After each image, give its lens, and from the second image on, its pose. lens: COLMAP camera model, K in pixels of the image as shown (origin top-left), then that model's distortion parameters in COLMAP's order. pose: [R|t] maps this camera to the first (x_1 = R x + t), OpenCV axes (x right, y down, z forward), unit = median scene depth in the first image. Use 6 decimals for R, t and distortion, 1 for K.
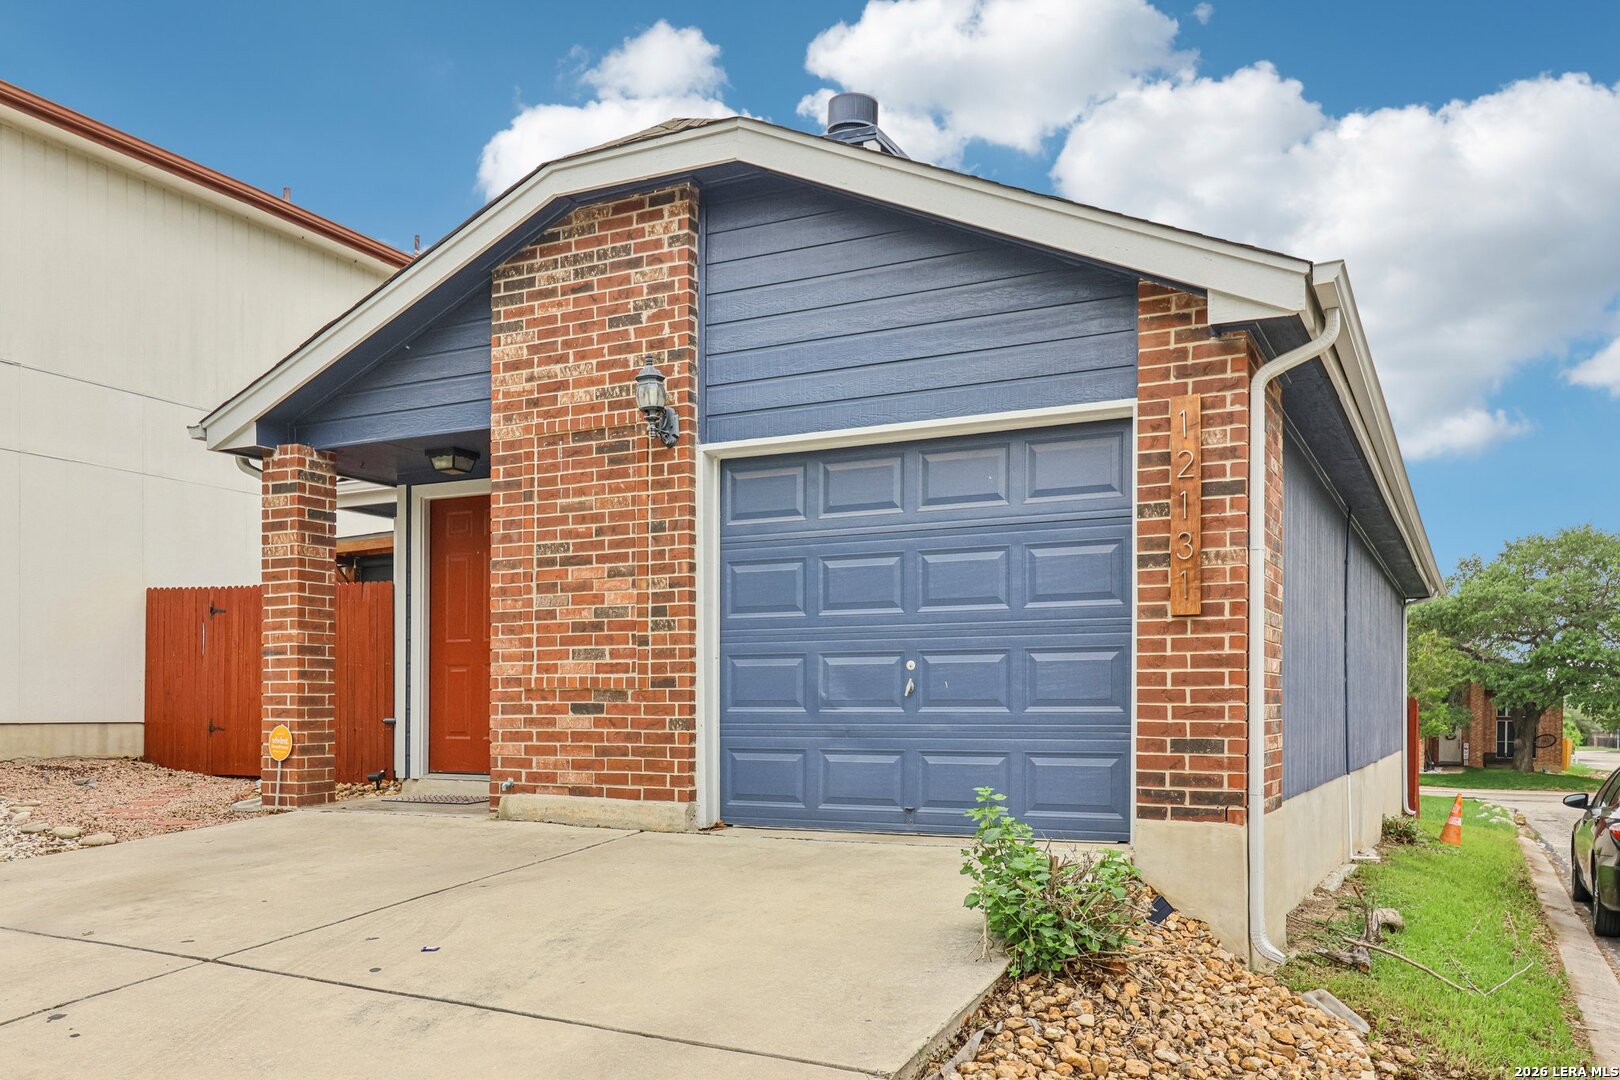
lens RADIAL K [[1331.9, 0, 808.1], [0, 1331.9, 549.1], [0, 0, 1]] dist [0.000307, 0.003377]
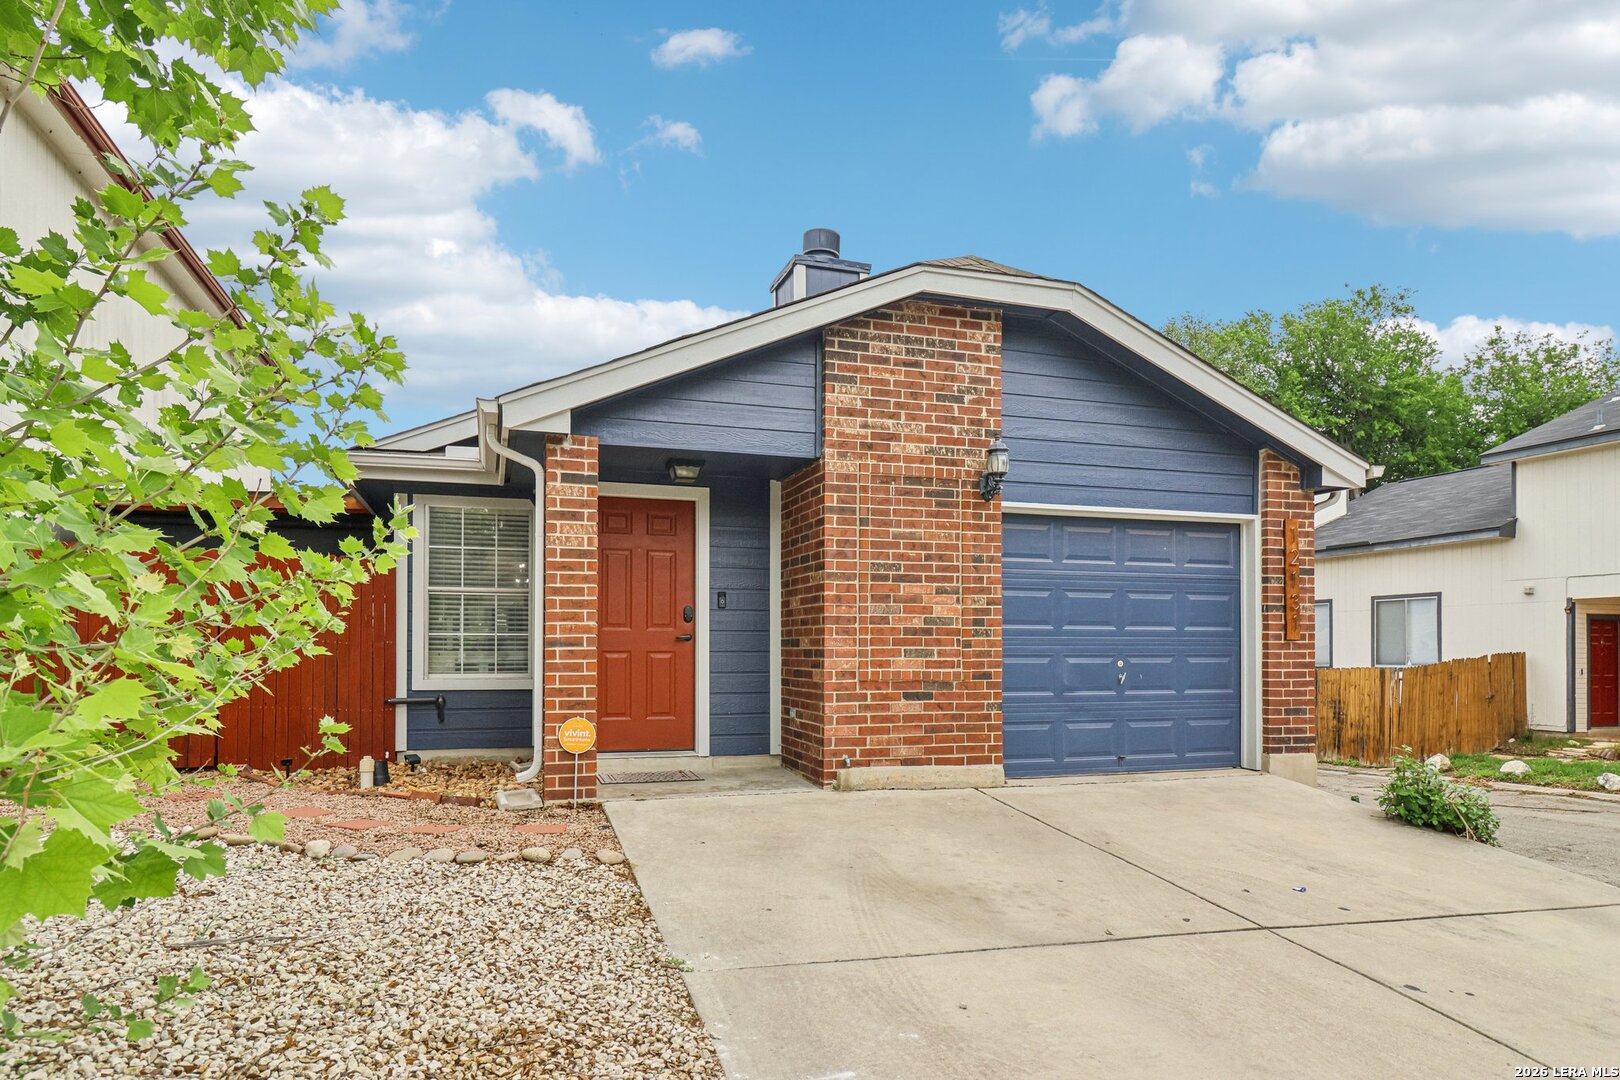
lens RADIAL K [[954.6, 0, 809.1], [0, 954.6, 527.0], [0, 0, 1]] dist [0.000787, -0.000222]
pose [[0.709850, 0.091367, 0.698402, -0.886047], [-0.086237, 0.995365, -0.042566, 0.006656], [-0.699054, -0.030013, 0.714439, 0.422887]]
